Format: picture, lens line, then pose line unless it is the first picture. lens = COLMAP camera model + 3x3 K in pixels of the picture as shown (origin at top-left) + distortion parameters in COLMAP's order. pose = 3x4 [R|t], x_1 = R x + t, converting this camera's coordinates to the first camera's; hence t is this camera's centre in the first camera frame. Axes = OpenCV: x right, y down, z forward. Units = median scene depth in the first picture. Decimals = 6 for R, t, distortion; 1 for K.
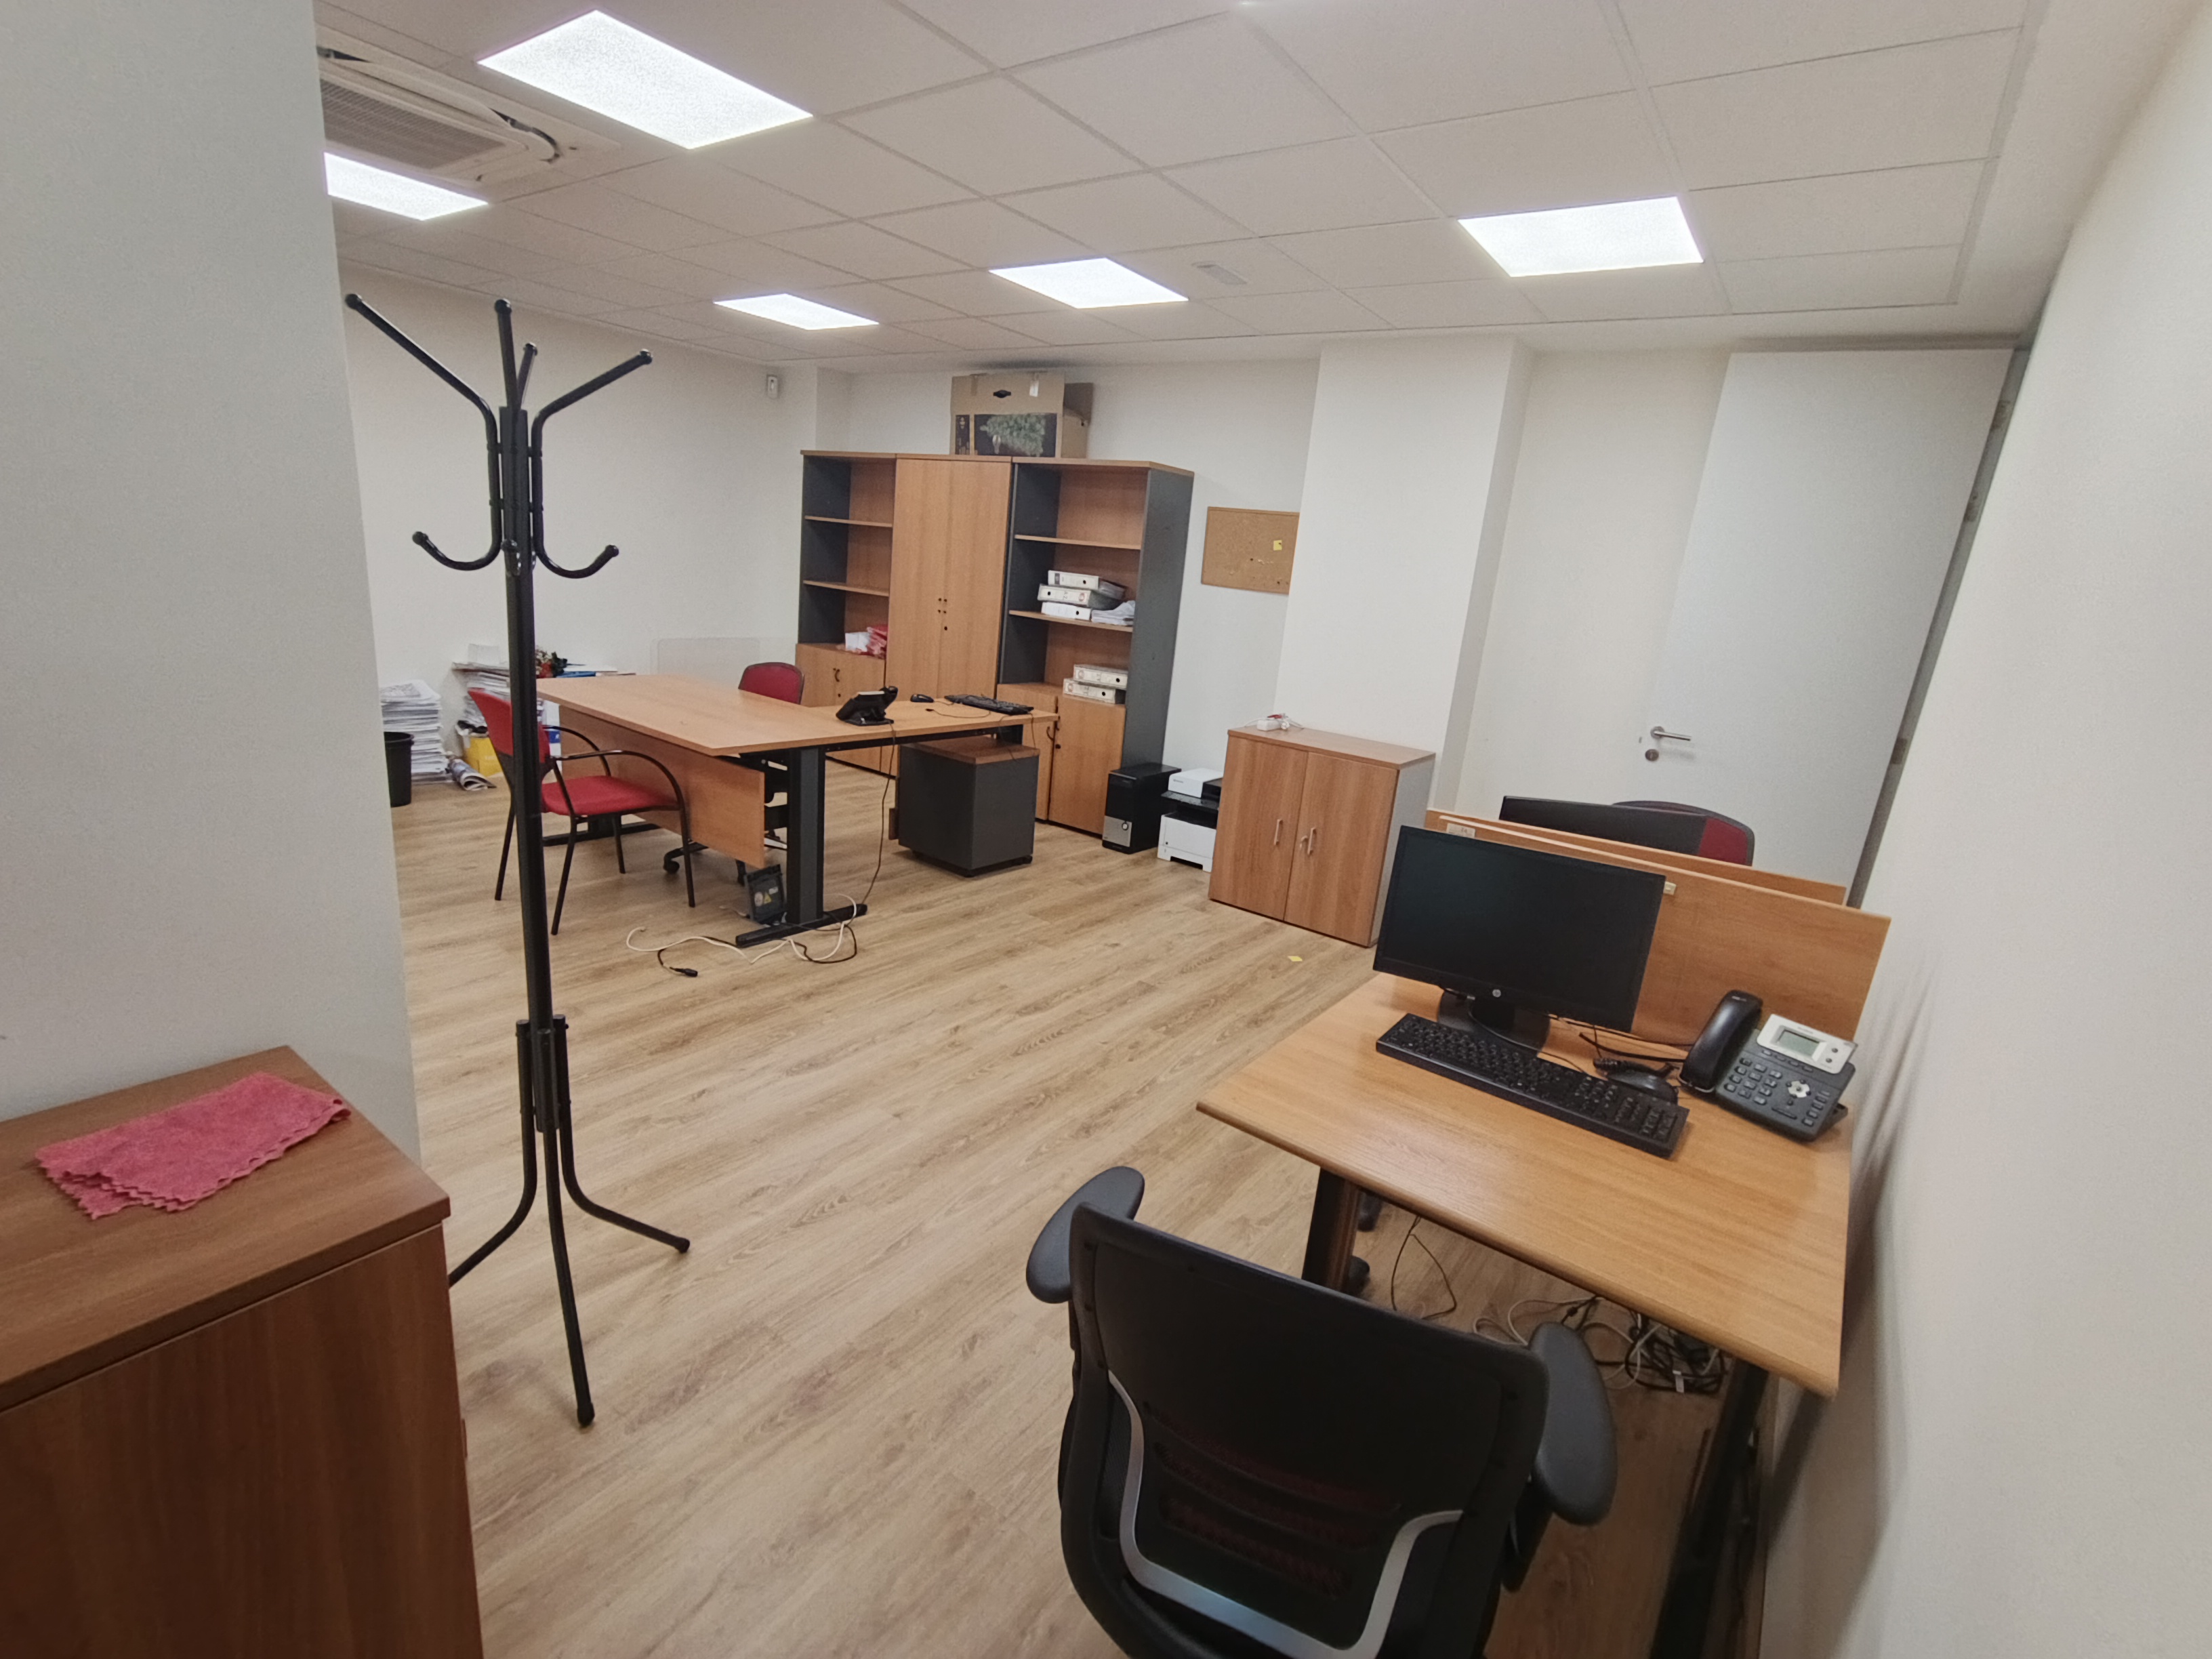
lens RADIAL K [[1000.9, 0, 1106.3], [0, 1000.9, 811.6], [0, 0, 1]] dist [-0.007006, -0.000123]
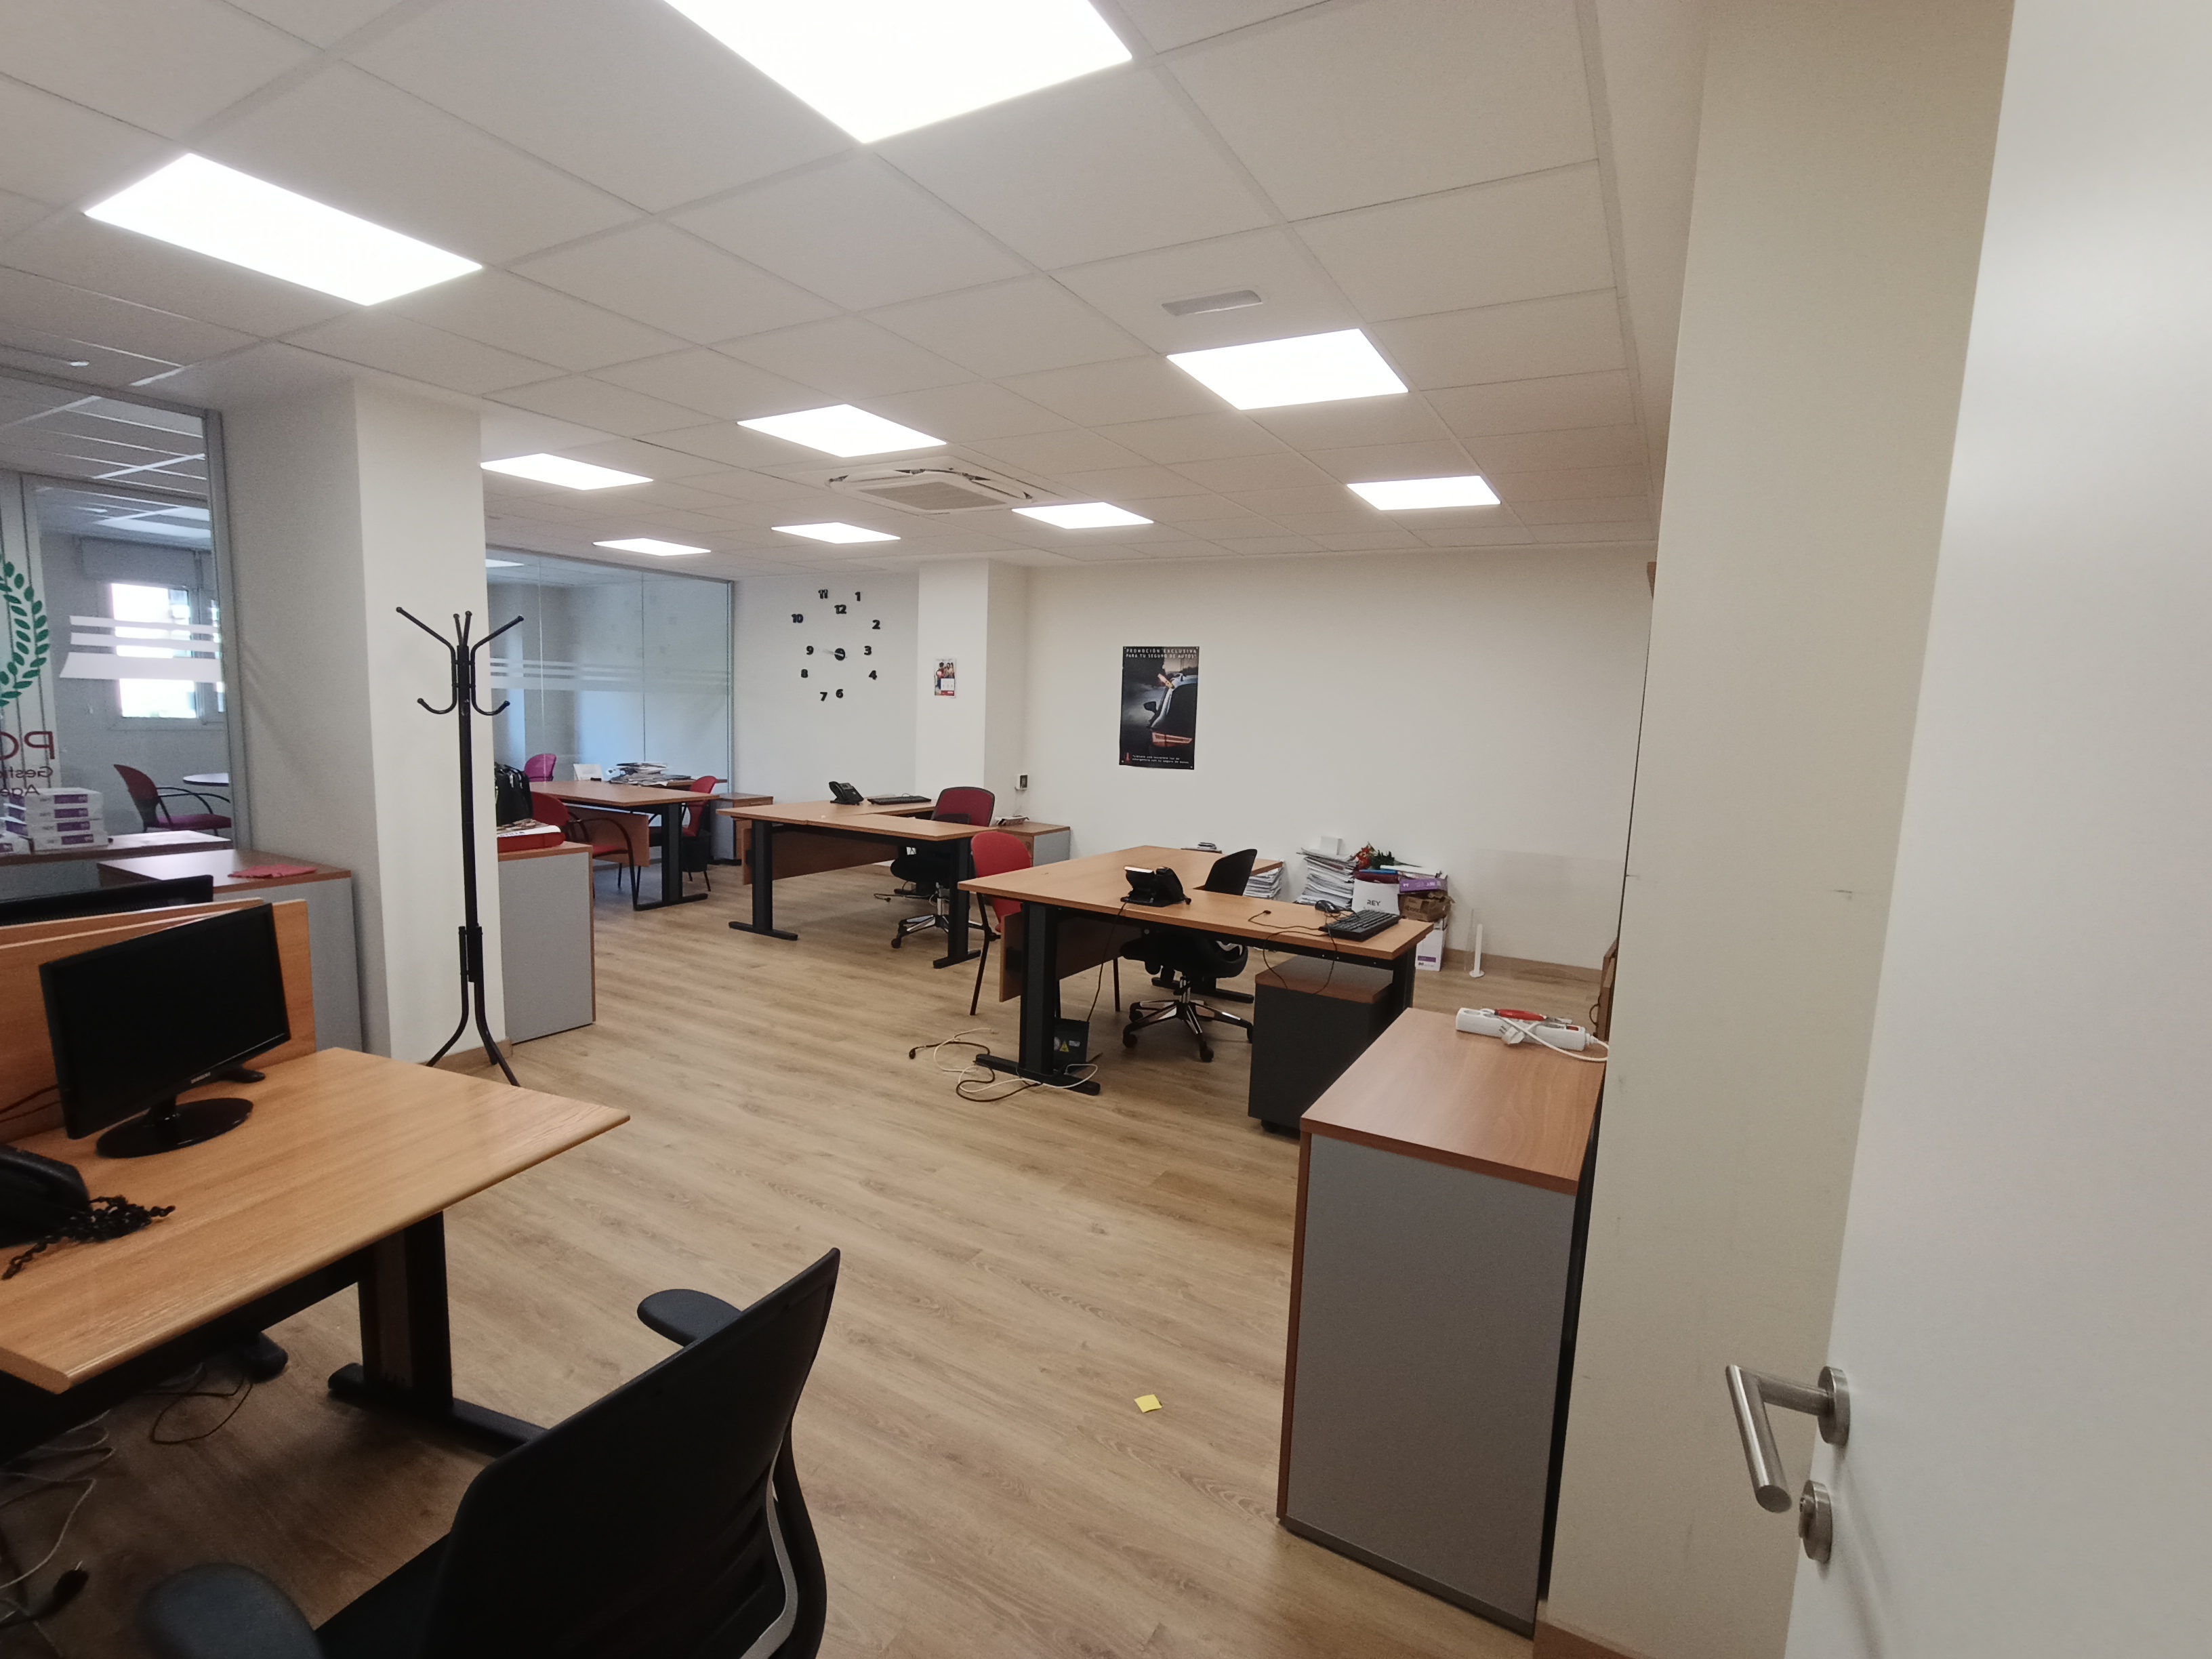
lens RADIAL K [[1000.9, 0, 1093.3], [0, 1000.9, 834.7], [0, 0, 1]] dist [-0.007006, -0.000123]
pose [[0.129307, 0.042821, -0.990680, 0.891904], [-0.272095, 0.962251, 0.006078, -0.182902], [0.953543, 0.268773, 0.136077, 1.024572]]
